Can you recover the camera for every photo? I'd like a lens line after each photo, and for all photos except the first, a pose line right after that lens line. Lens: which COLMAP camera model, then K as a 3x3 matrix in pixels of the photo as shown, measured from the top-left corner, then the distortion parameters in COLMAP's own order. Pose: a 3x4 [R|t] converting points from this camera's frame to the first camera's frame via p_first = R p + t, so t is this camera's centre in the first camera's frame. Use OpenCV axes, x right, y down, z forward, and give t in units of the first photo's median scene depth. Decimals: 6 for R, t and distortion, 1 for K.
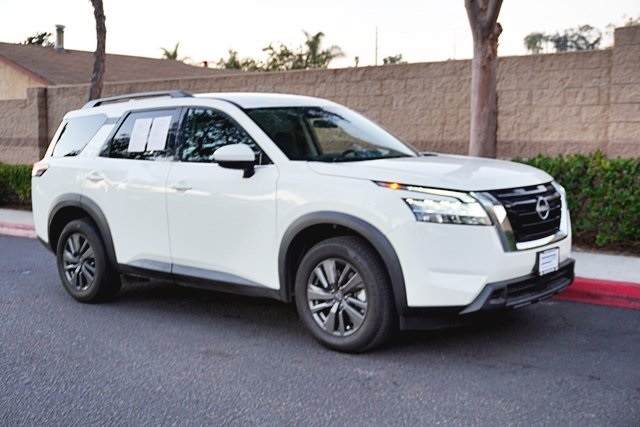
lens RADIAL K [[807.3, 0, 320.0], [0, 807.3, 213.5], [0, 0, 1]] dist [0.010052, 0.055285]
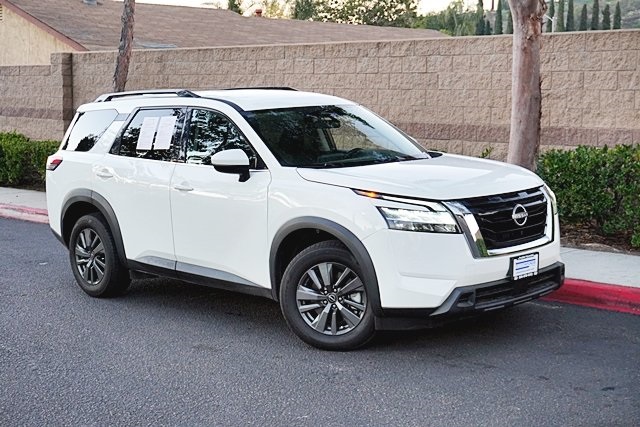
lens RADIAL K [[1025.3, 0, 320.0], [0, 1025.3, 213.5], [0, 0, 1]] dist [0.014602, 0.055129]
pose [[0.995029, 0.011255, -0.098947, 0.114803], [-0.008387, 0.999534, 0.029358, -0.034311], [0.099232, -0.028382, 0.994659, -0.247140]]
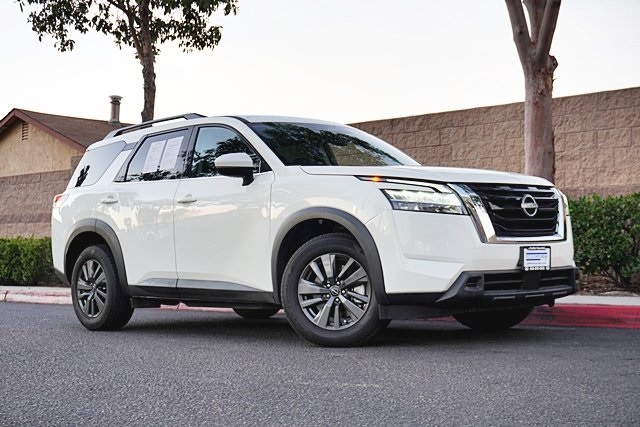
lens RADIAL K [[1025.3, 0, 320.0], [0, 1025.3, 213.5], [0, 0, 1]] dist [0.014602, 0.055129]
pose [[0.992352, 0.000149, -0.123441, 0.133001], [-0.016934, 0.990709, -0.134937, 0.135163], [0.122274, 0.135995, 0.983135, -0.207804]]
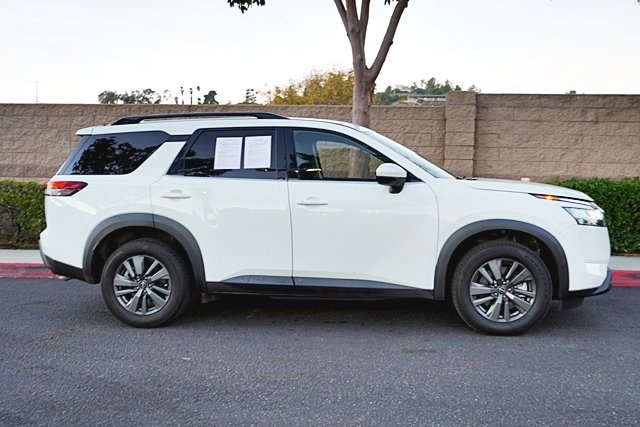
lens RADIAL K [[656.4, 0, 320.0], [0, 656.4, 213.5], [0, 0, 1]] dist [0.006084, -0.003681]
pose [[0.830037, -0.012909, 0.557559, -0.561193], [0.035141, 0.998956, -0.029185, 0.006005], [-0.556600, 0.043818, 0.829624, 0.246872]]
